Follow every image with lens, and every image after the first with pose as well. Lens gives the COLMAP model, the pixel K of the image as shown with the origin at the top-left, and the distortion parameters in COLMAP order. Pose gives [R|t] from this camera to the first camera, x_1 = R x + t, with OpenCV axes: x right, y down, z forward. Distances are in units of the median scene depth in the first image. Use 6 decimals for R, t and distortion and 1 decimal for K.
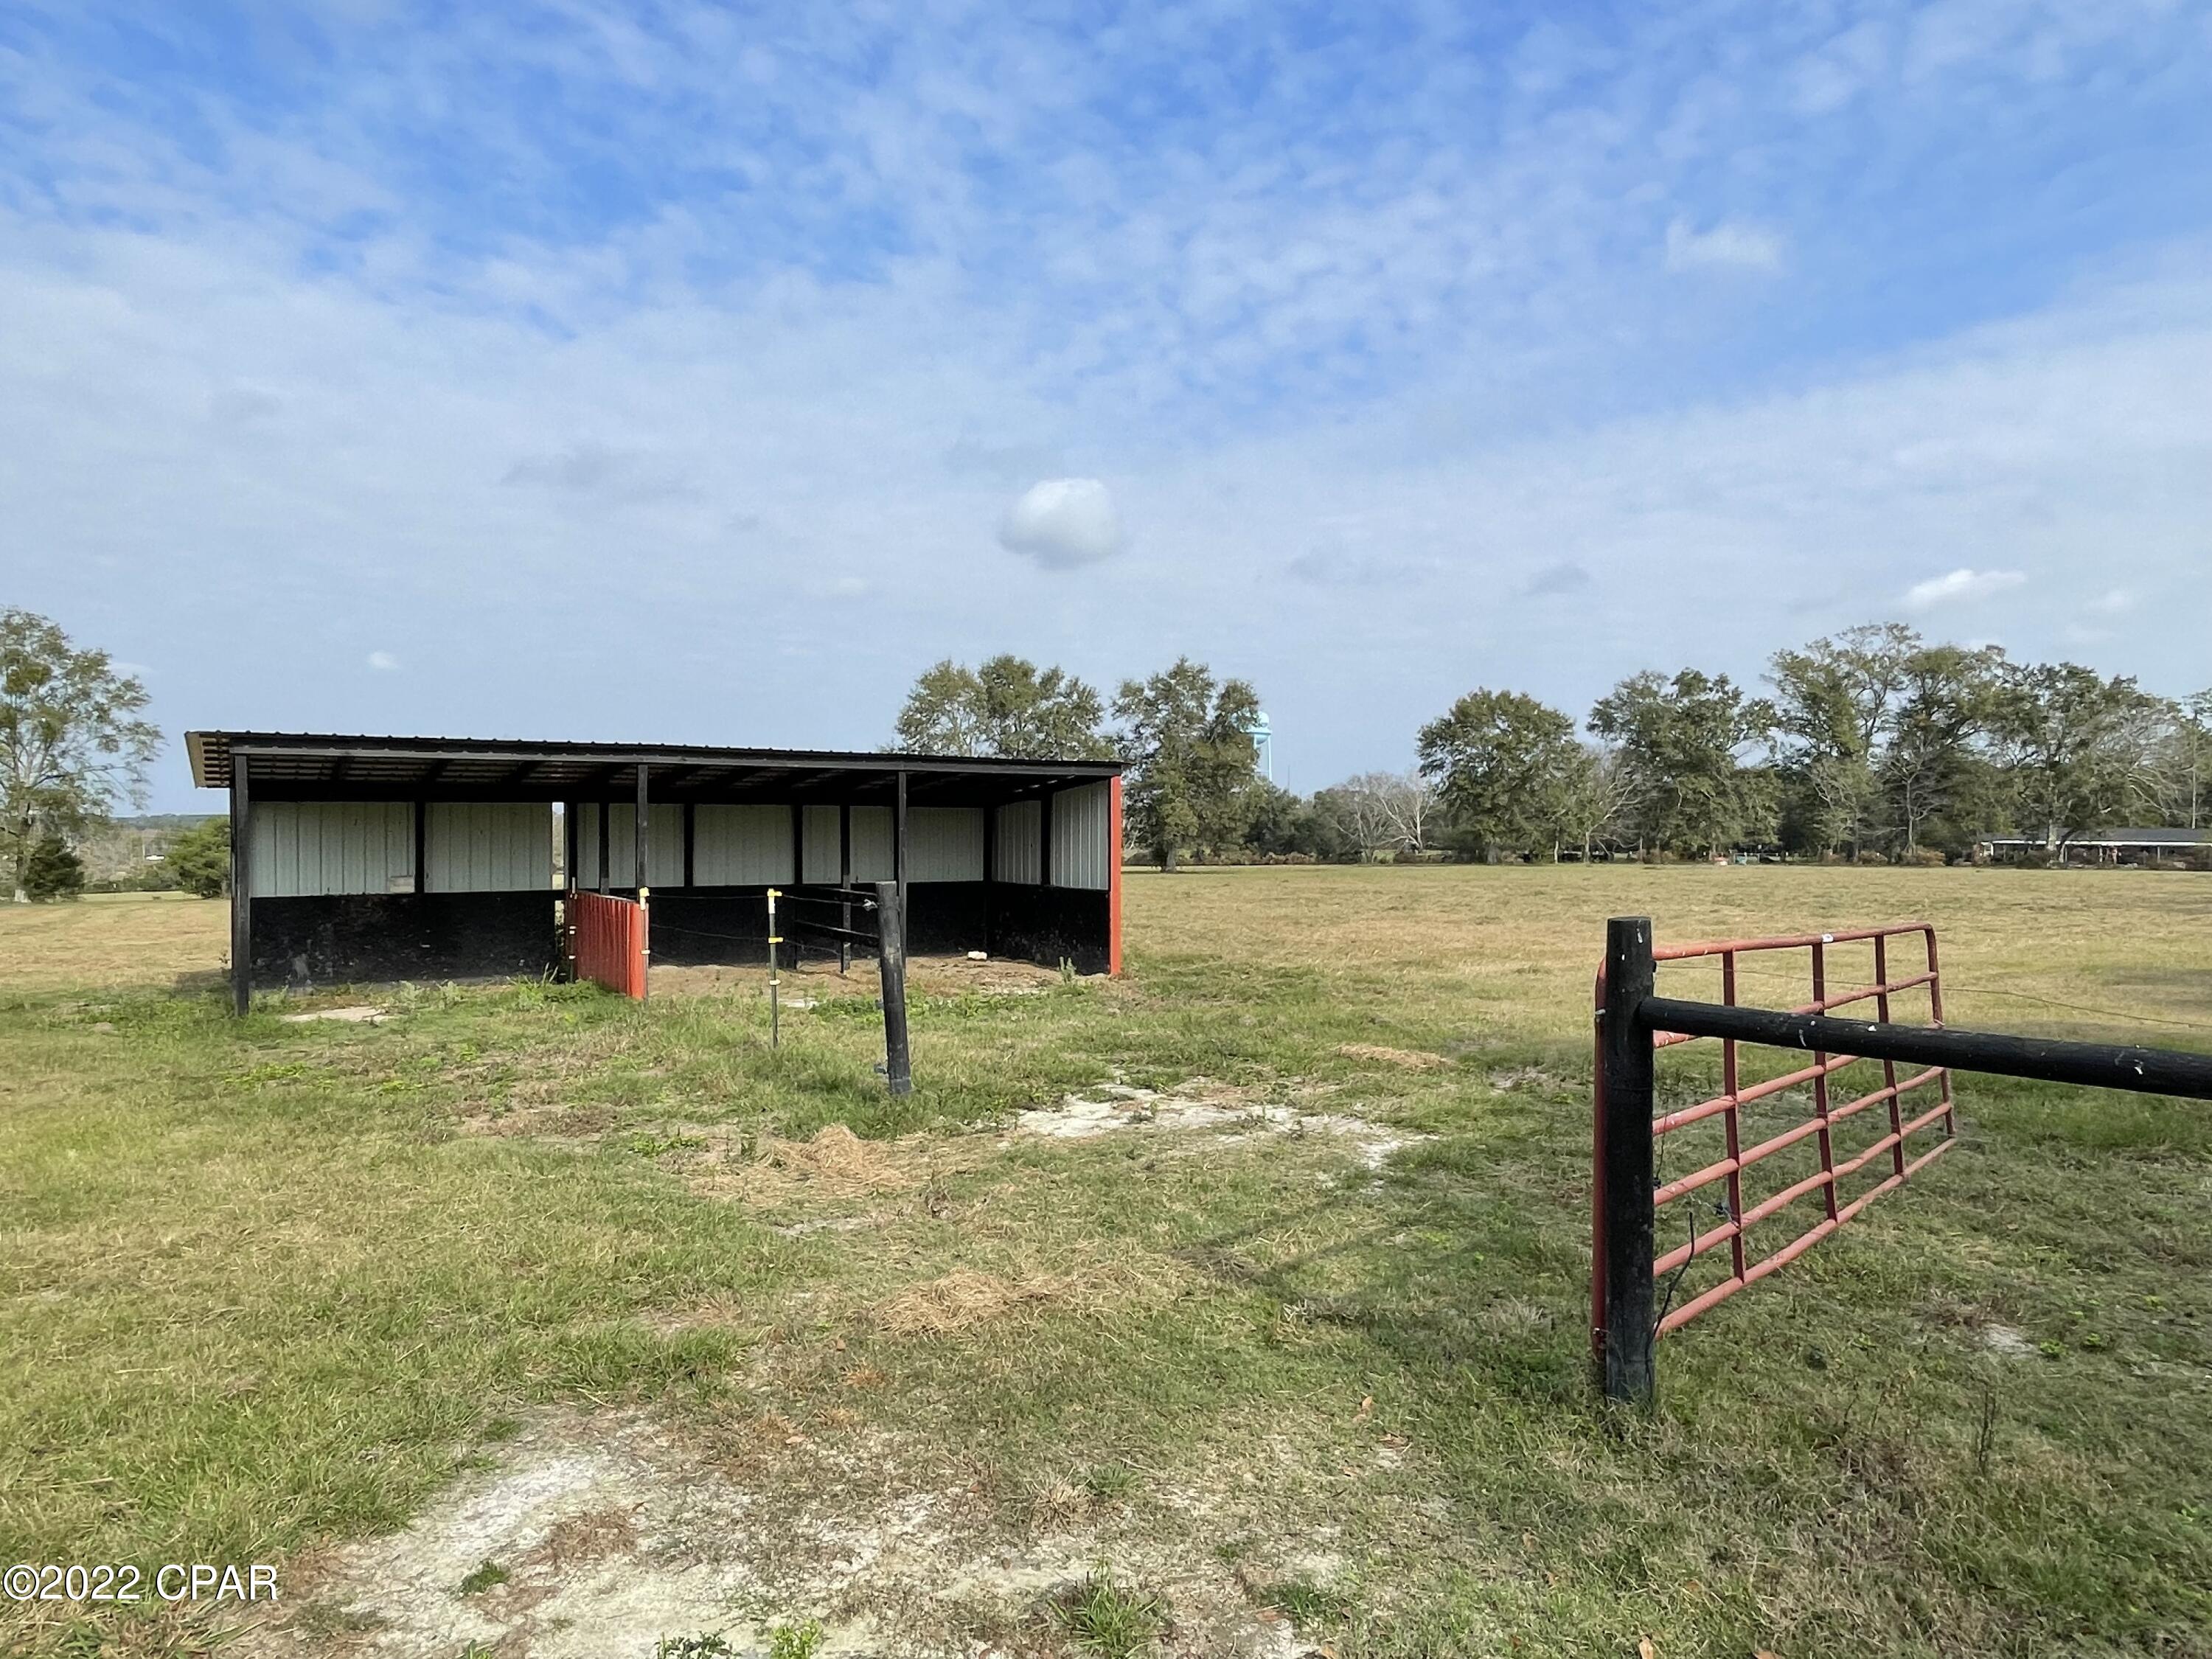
lens RADIAL K [[1370.6, 0, 1124.9], [0, 1370.6, 831.6], [0, 0, 1]] dist [0.002876, -0.002630]
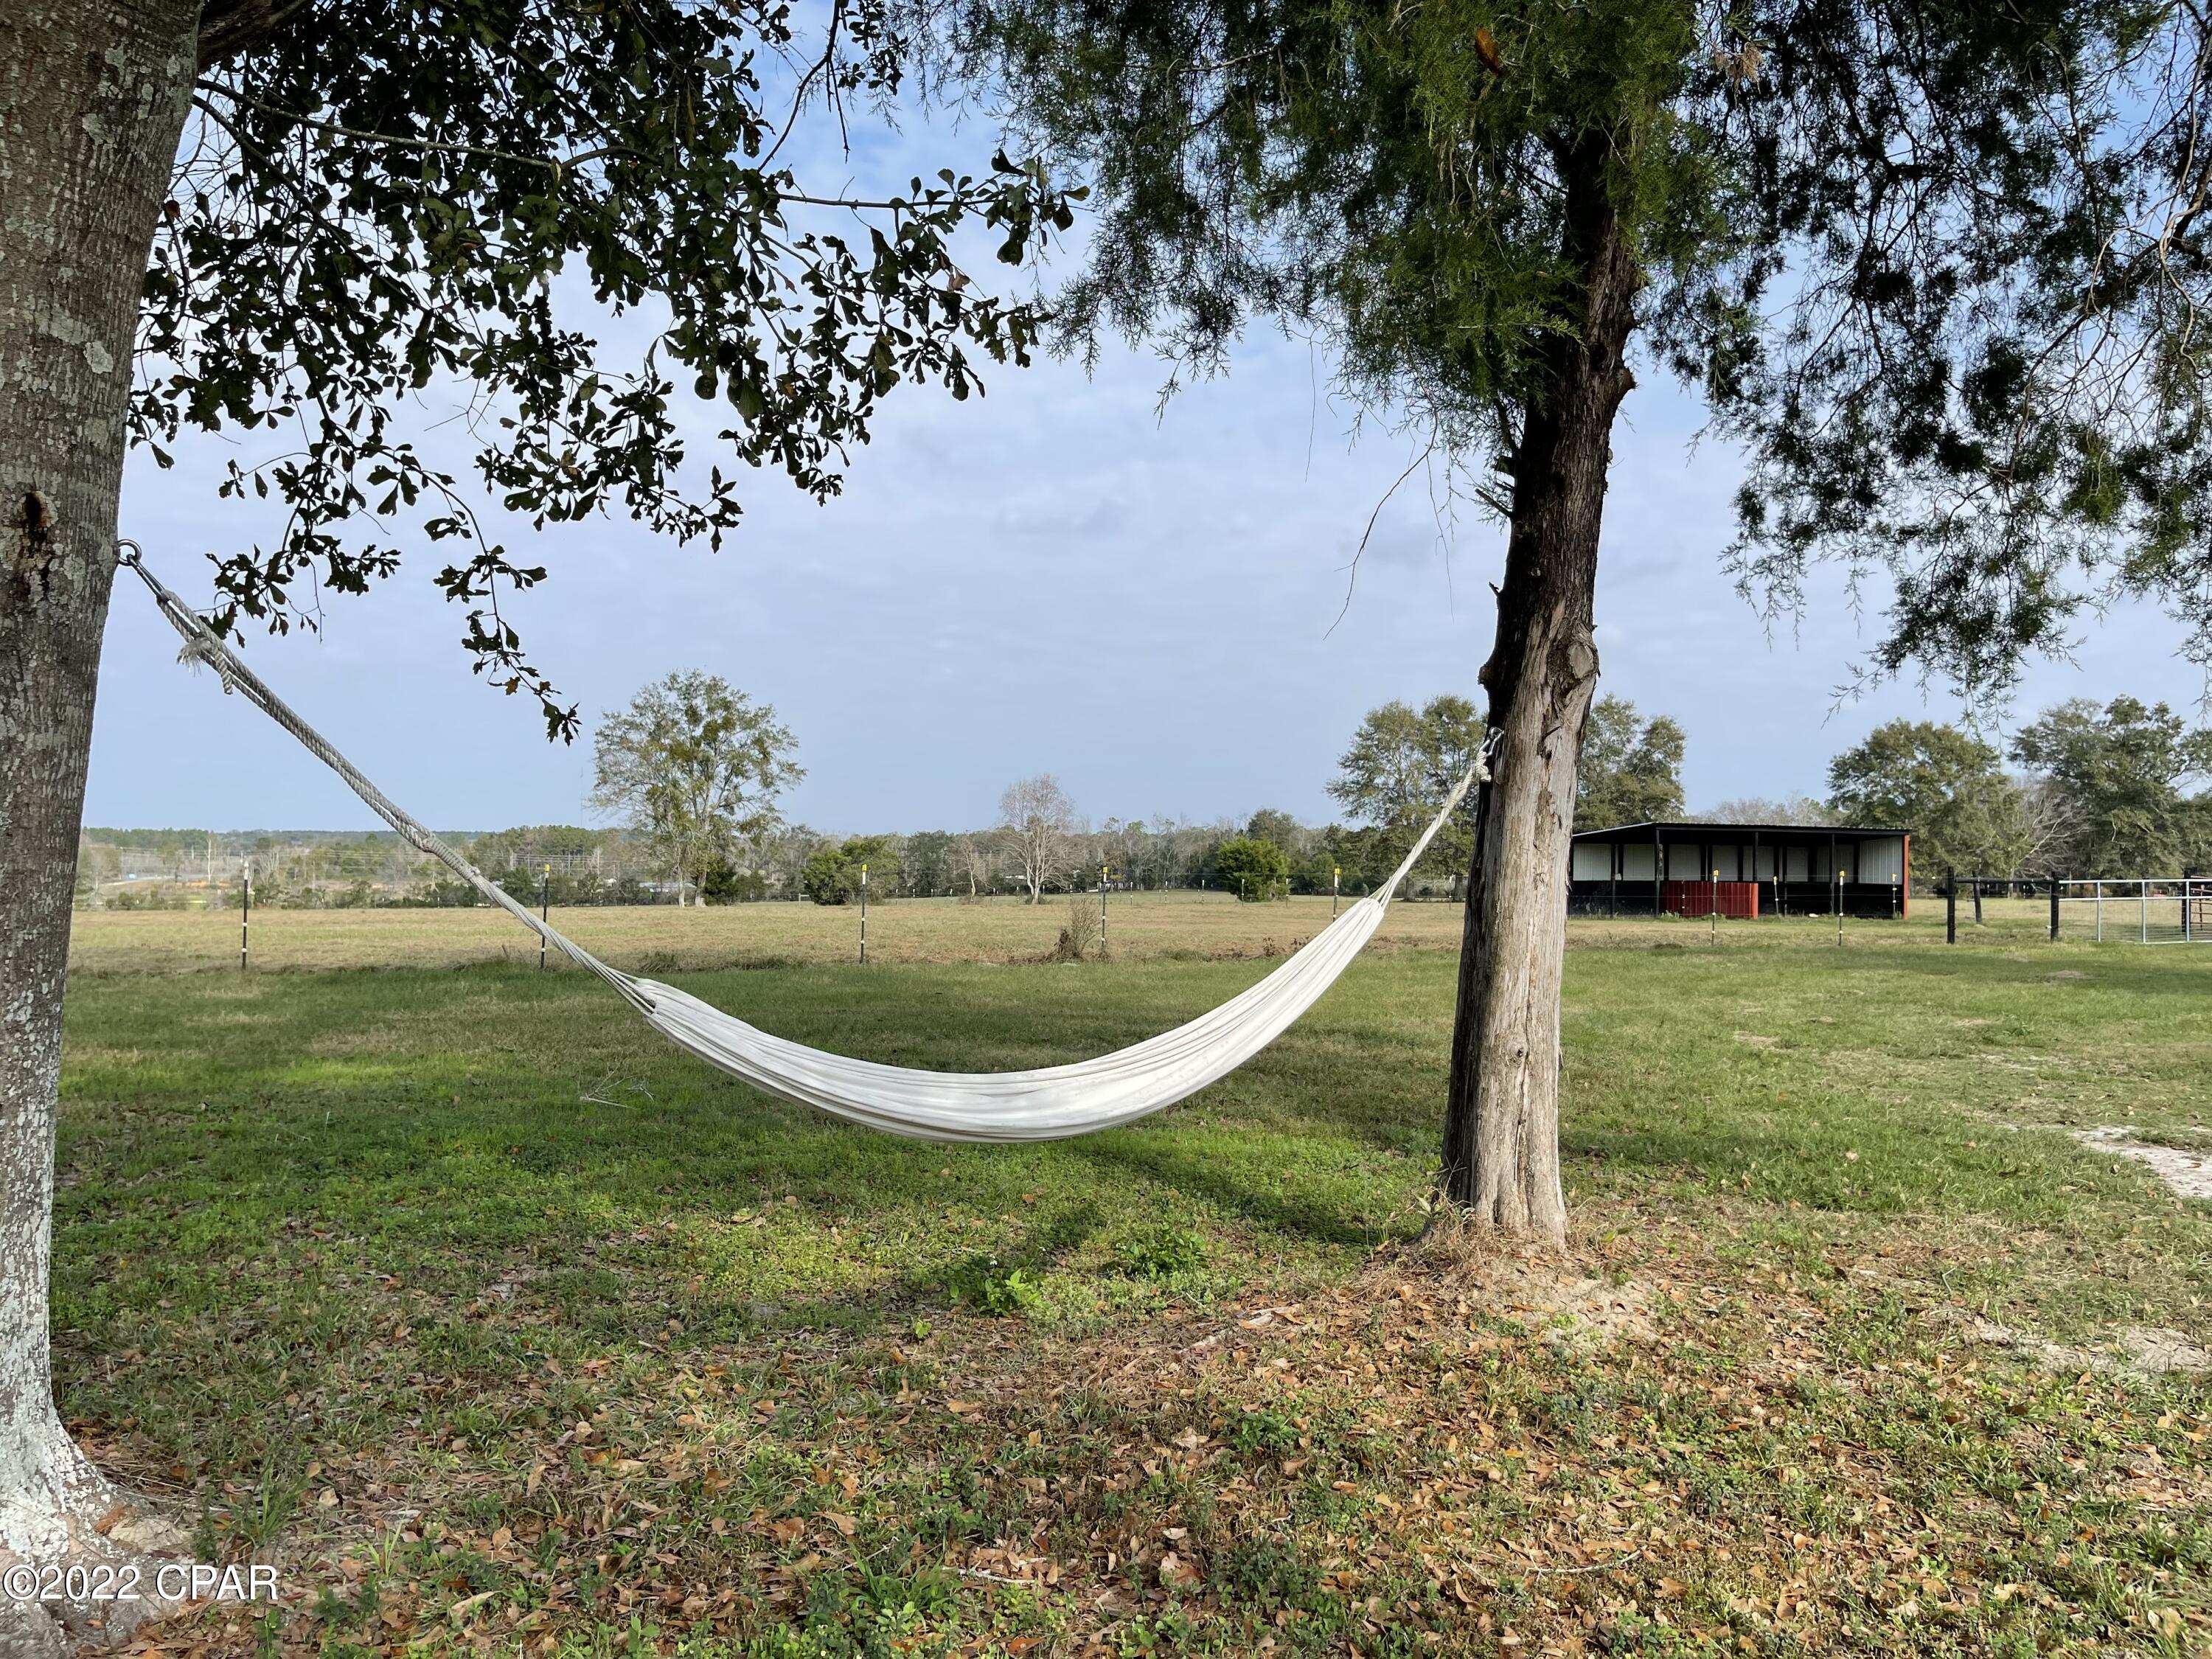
lens RADIAL K [[1694.2, 0, 1109.9], [0, 1694.2, 838.1], [0, 0, 1]] dist [0.001702, -0.001724]
pose [[0.989640, 0.008940, -0.143290, -0.124242], [-0.010881, 0.999859, -0.012762, 0.002805], [0.143155, 0.014189, 0.989598, -0.282816]]
